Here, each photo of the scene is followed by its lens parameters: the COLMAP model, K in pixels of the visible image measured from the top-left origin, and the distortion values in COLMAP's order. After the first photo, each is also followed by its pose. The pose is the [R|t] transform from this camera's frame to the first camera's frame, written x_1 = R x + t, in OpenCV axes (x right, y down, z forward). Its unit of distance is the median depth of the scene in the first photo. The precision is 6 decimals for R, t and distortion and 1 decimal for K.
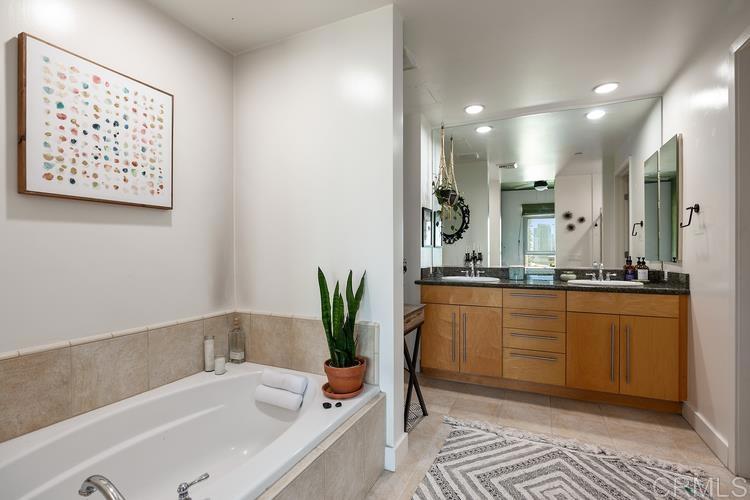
lens RADIAL K [[352.2, 0, 376.5], [0, 352.2, 253.8], [0, 0, 1]] dist [-0.014385, -0.000031]
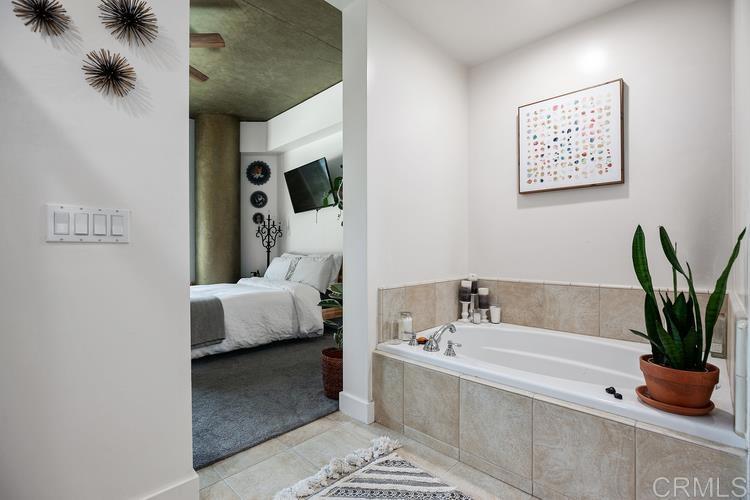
lens RADIAL K [[352.2, 0, 378.9], [0, 352.2, 248.4], [0, 0, 1]] dist [-0.014385, -0.000031]
pose [[-0.324265, 0.003949, -0.945958, 0.749902], [0.000874, 0.999992, 0.003875, 0.080789], [0.945966, 0.000430, -0.324266, 0.678626]]
